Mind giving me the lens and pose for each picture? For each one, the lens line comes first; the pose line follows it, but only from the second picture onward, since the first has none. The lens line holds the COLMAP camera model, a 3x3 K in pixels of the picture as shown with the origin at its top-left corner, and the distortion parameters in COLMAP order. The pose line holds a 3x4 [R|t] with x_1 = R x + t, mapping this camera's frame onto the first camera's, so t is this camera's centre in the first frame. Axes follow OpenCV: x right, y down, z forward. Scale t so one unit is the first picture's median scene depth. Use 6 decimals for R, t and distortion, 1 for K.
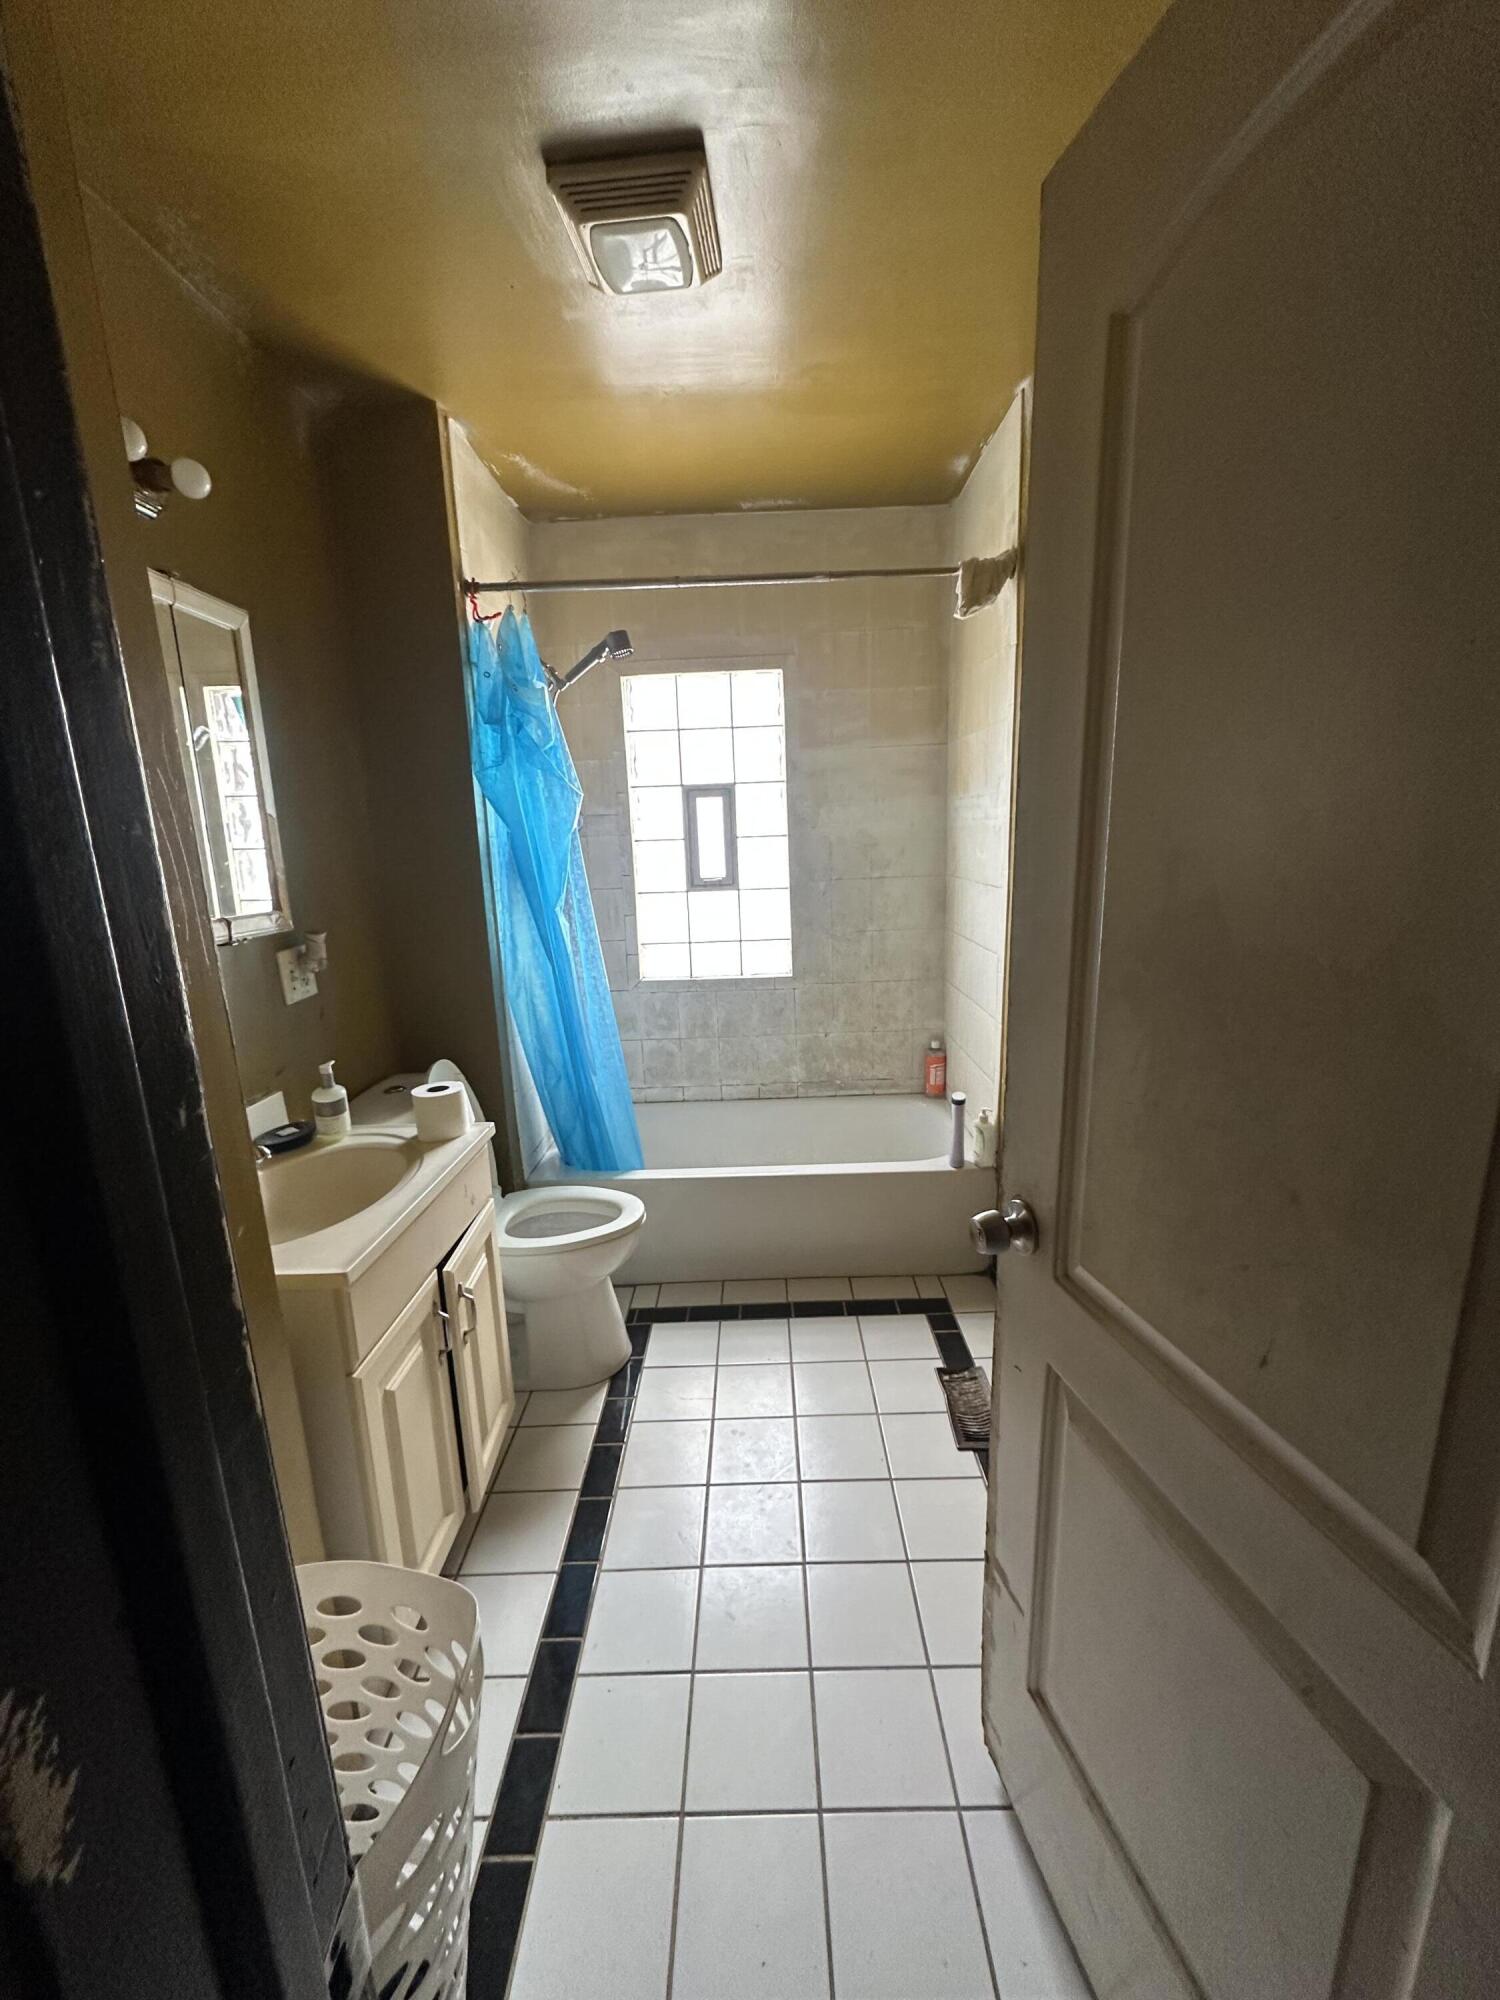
lens RADIAL K [[795.4, 0, 750.0], [0, 795.4, 1000.0], [0, 0, 1]] dist [-0.001870, 0.000327]
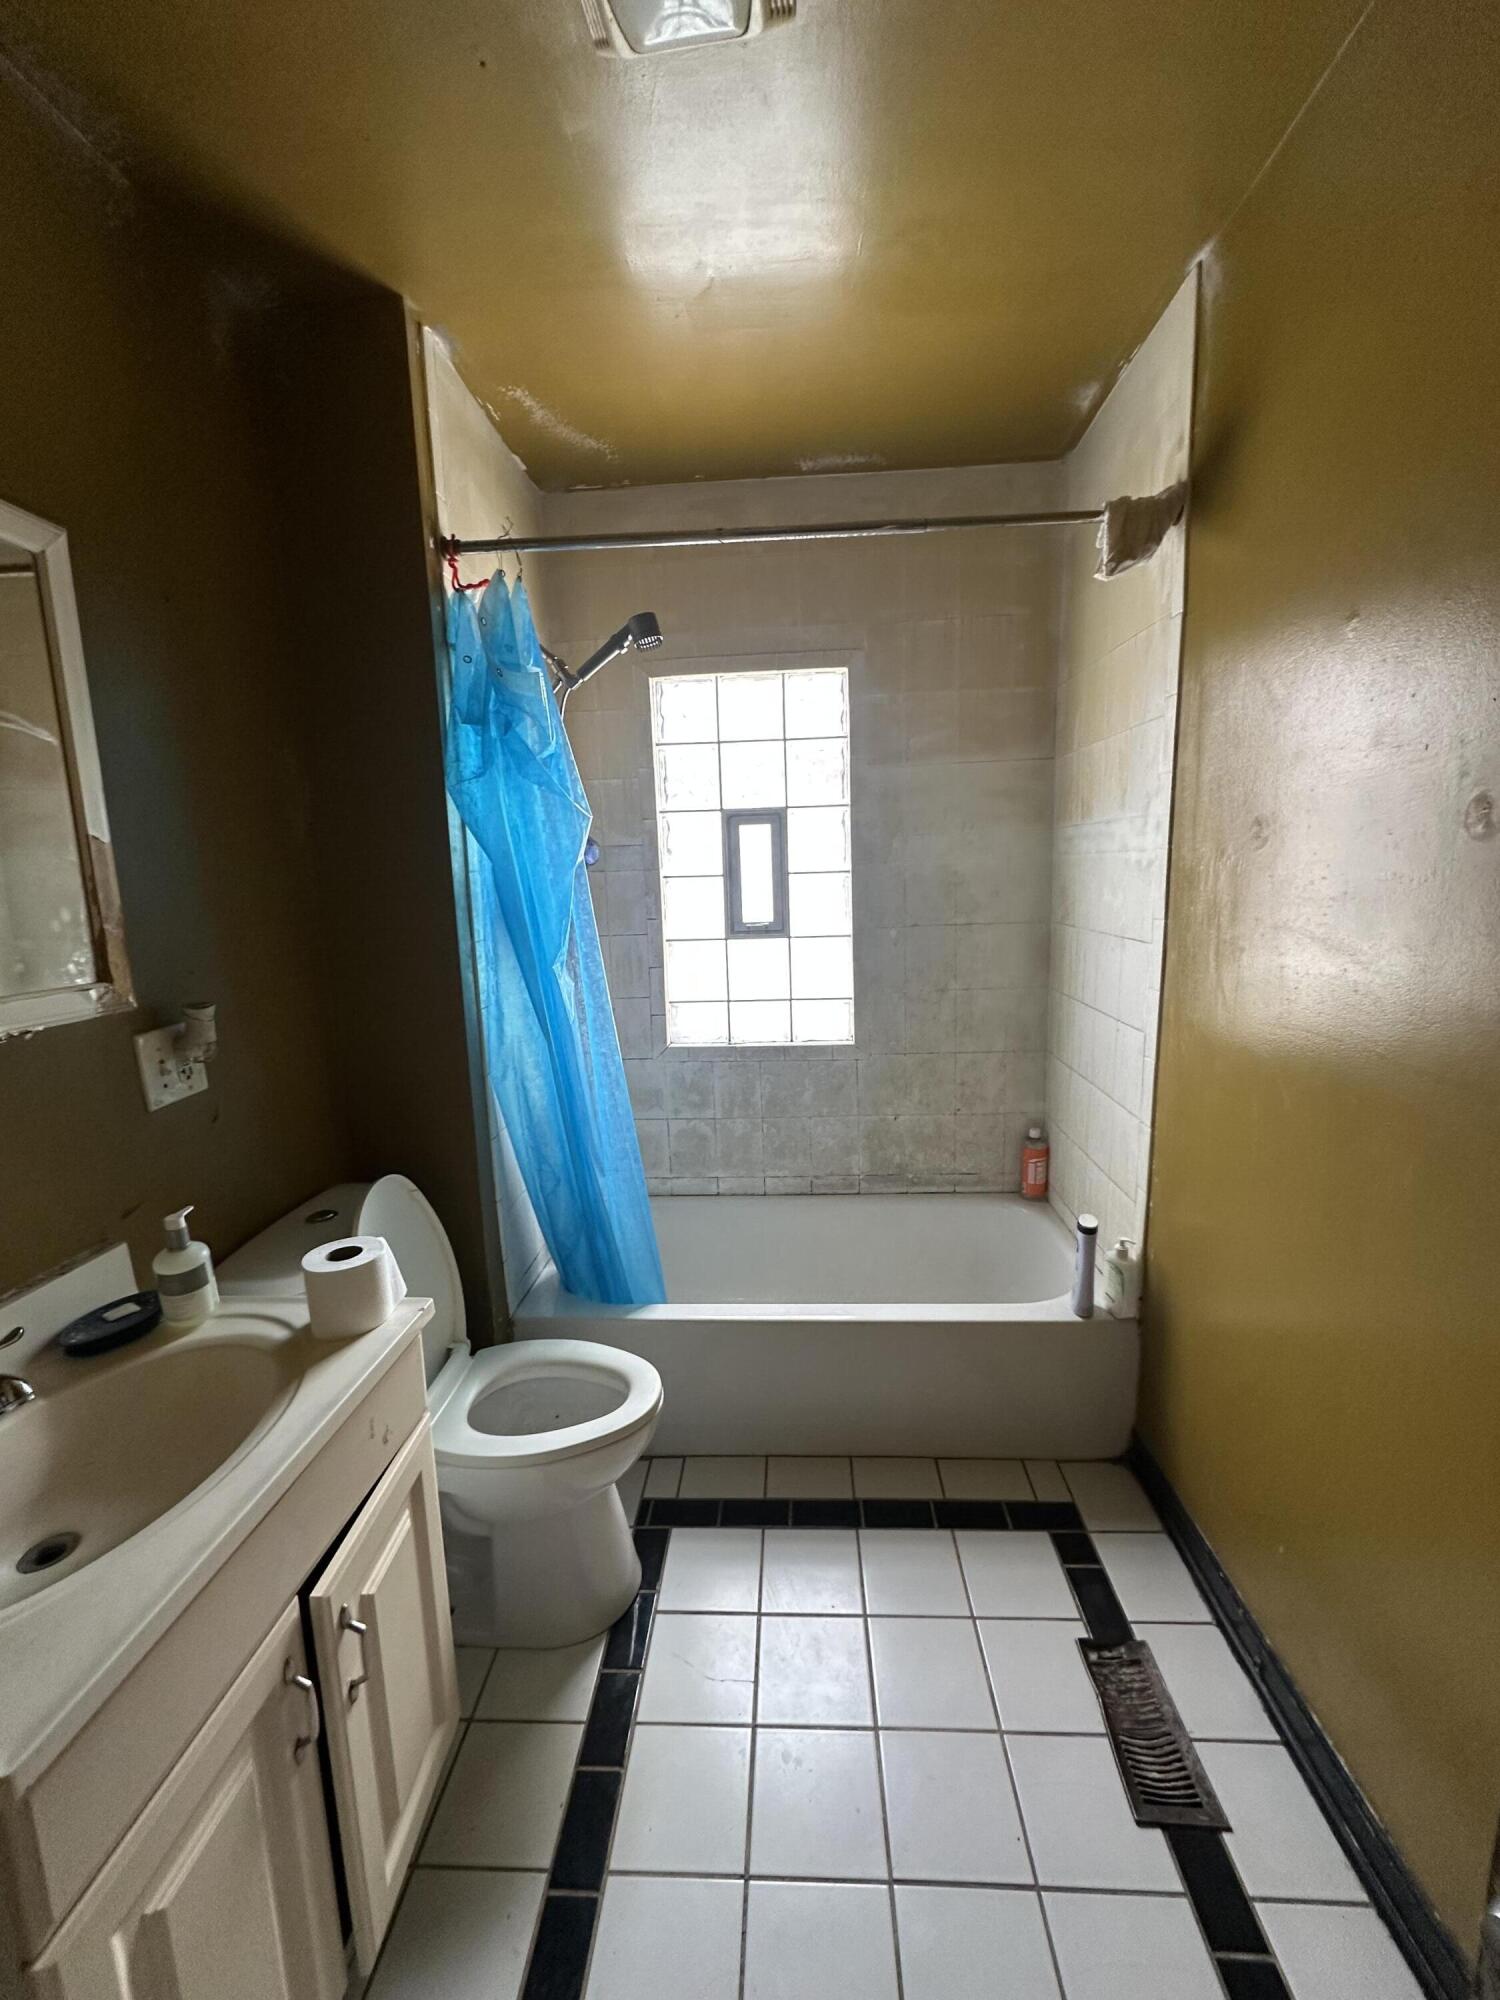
lens RADIAL K [[795.4, 0, 750.0], [0, 795.4, 1000.0], [0, 0, 1]] dist [-0.001870, 0.000327]
pose [[0.998899, 0.011441, -0.045492, -0.022983], [-0.013403, 0.998983, -0.043046, -0.053554], [0.044953, 0.043609, 0.998037, 0.258670]]
